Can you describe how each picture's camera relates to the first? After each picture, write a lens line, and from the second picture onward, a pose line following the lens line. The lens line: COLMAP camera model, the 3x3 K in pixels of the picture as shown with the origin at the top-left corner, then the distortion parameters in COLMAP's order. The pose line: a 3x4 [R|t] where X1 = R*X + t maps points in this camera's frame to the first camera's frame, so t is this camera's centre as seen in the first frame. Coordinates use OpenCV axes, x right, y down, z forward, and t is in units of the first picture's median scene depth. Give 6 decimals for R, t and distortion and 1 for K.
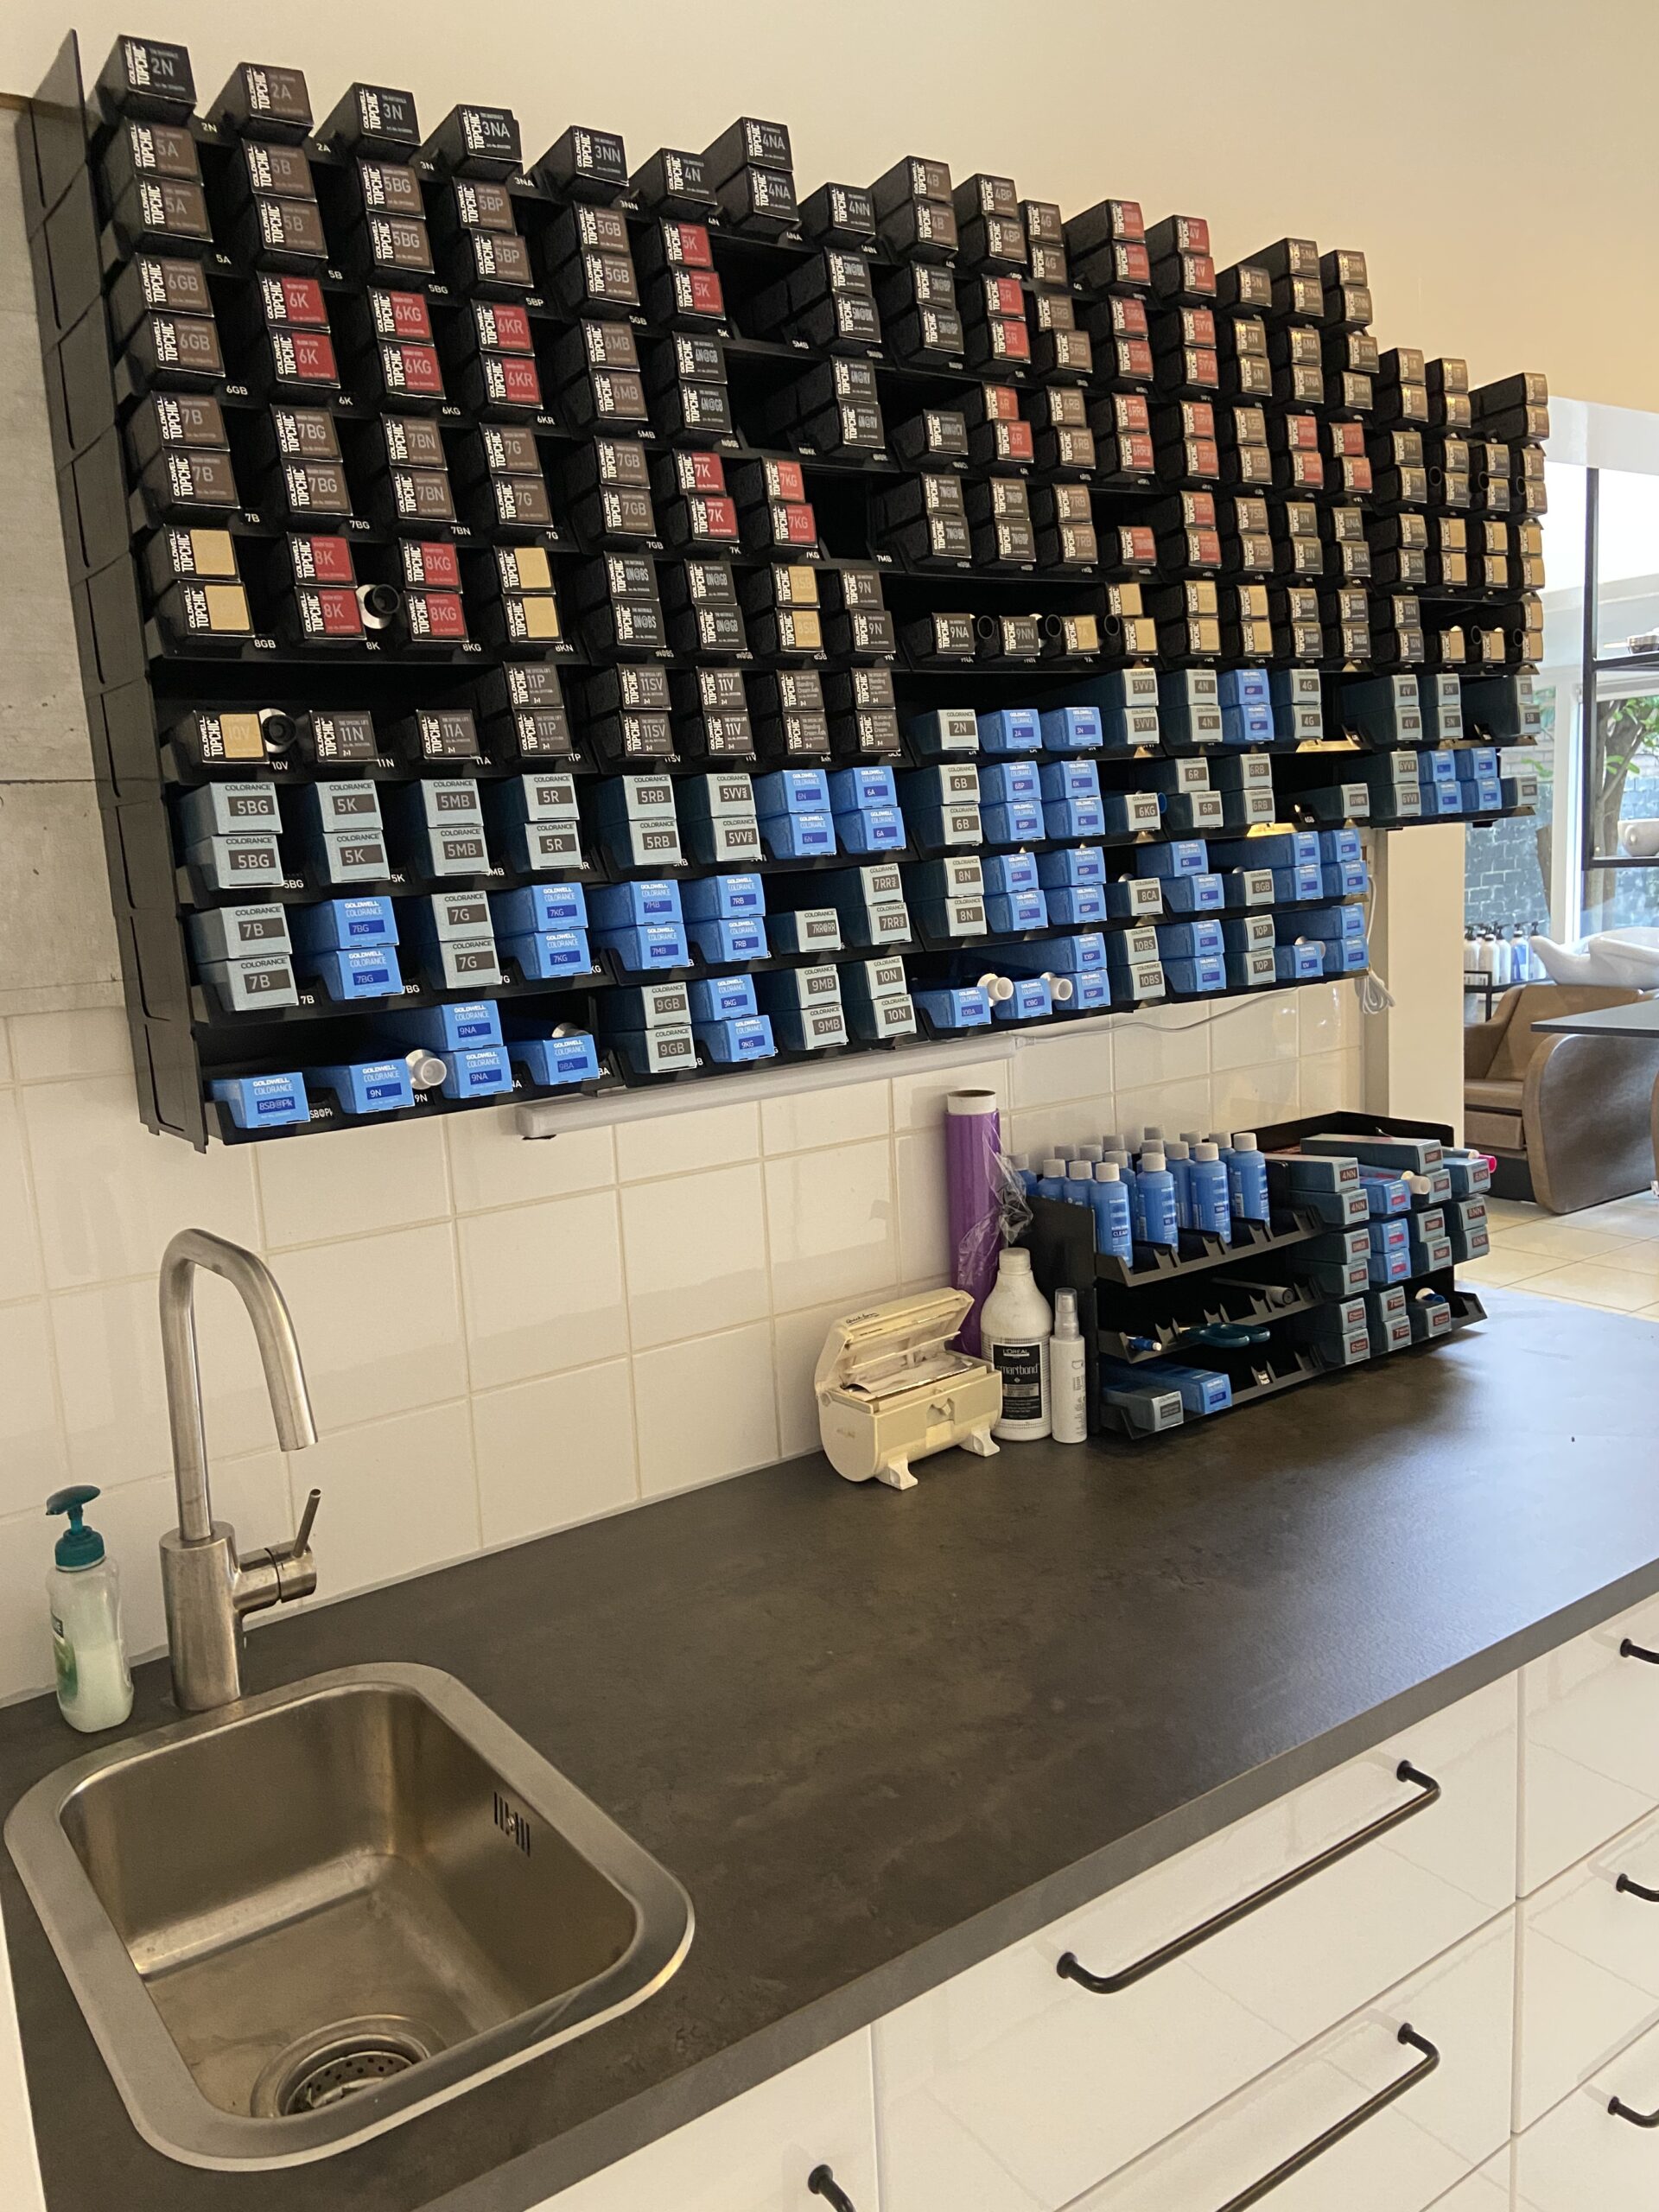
lens RADIAL K [[1664.0, 0, 829.8], [0, 1664.0, 1098.2], [0, 0, 1]] dist [0.153395, -0.196000]
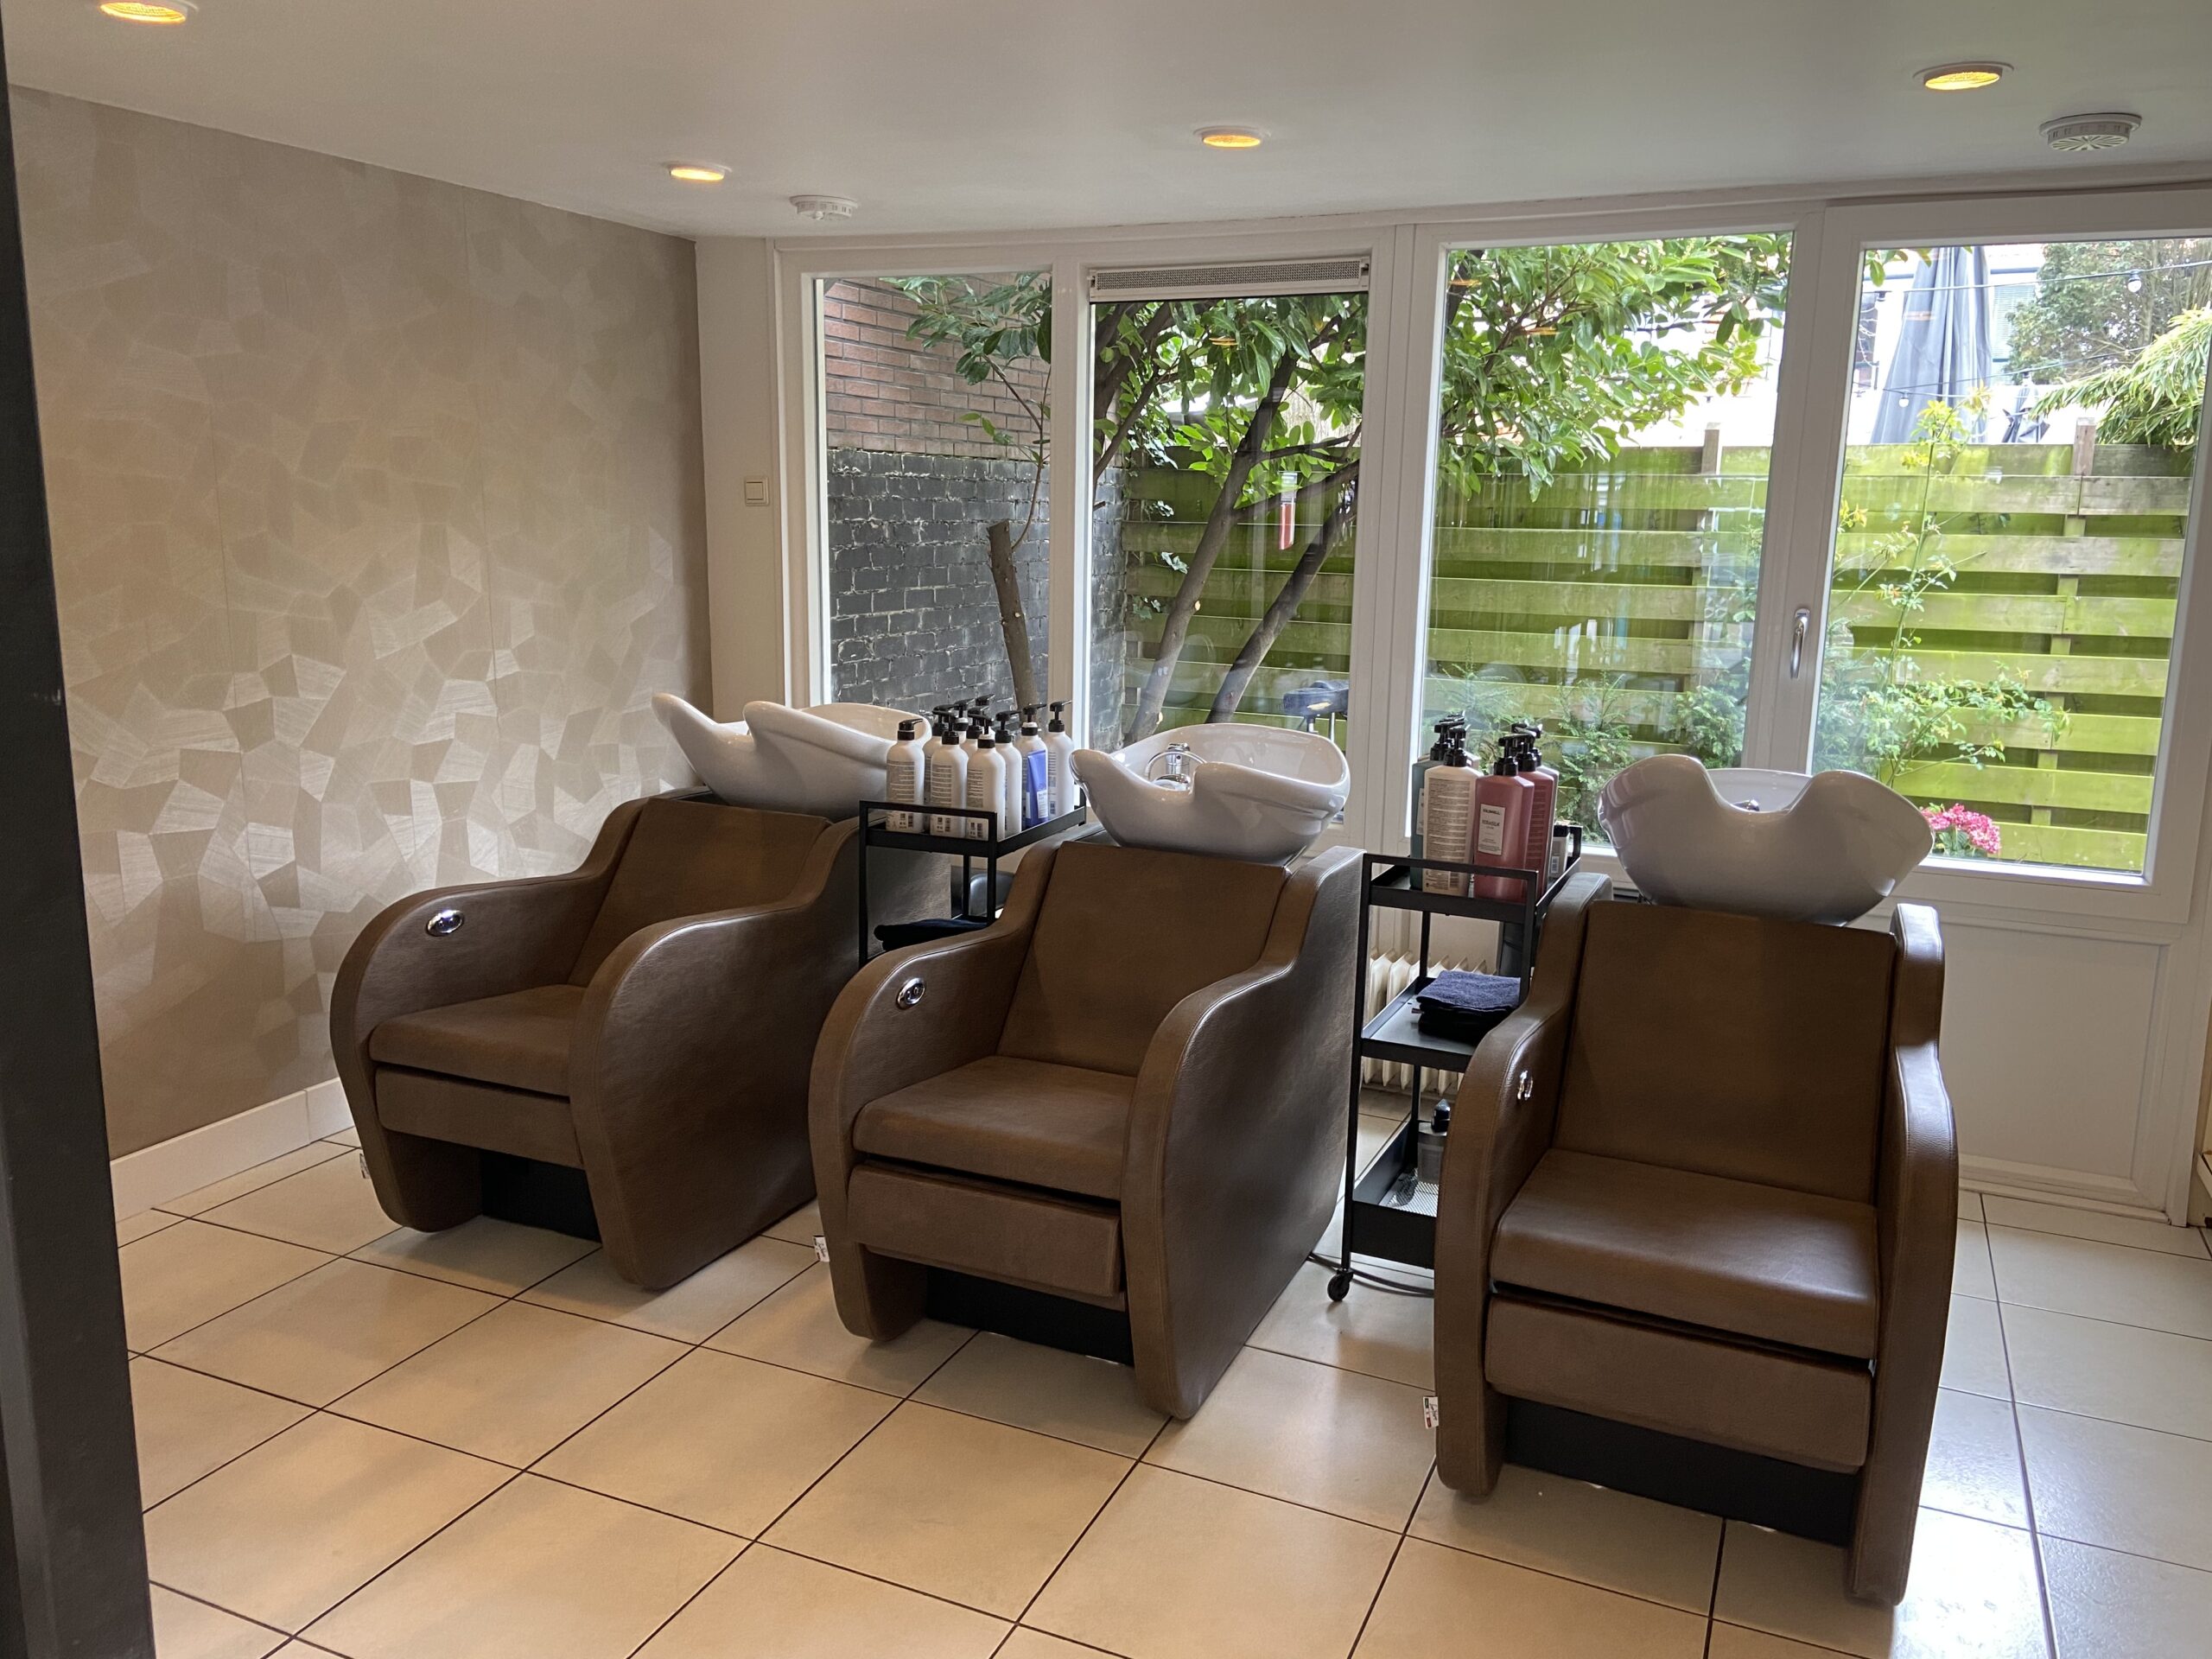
lens RADIAL K [[1664.0, 0, 1106.0], [0, 1664.0, 829.5], [0, 0, 1]] dist [0.153395, -0.196000]
pose [[0.866381, -0.031998, 0.498357, 0.178707], [0.018794, 0.999327, 0.031490, -0.082590], [-0.499029, -0.017916, 0.866400, 0.565464]]
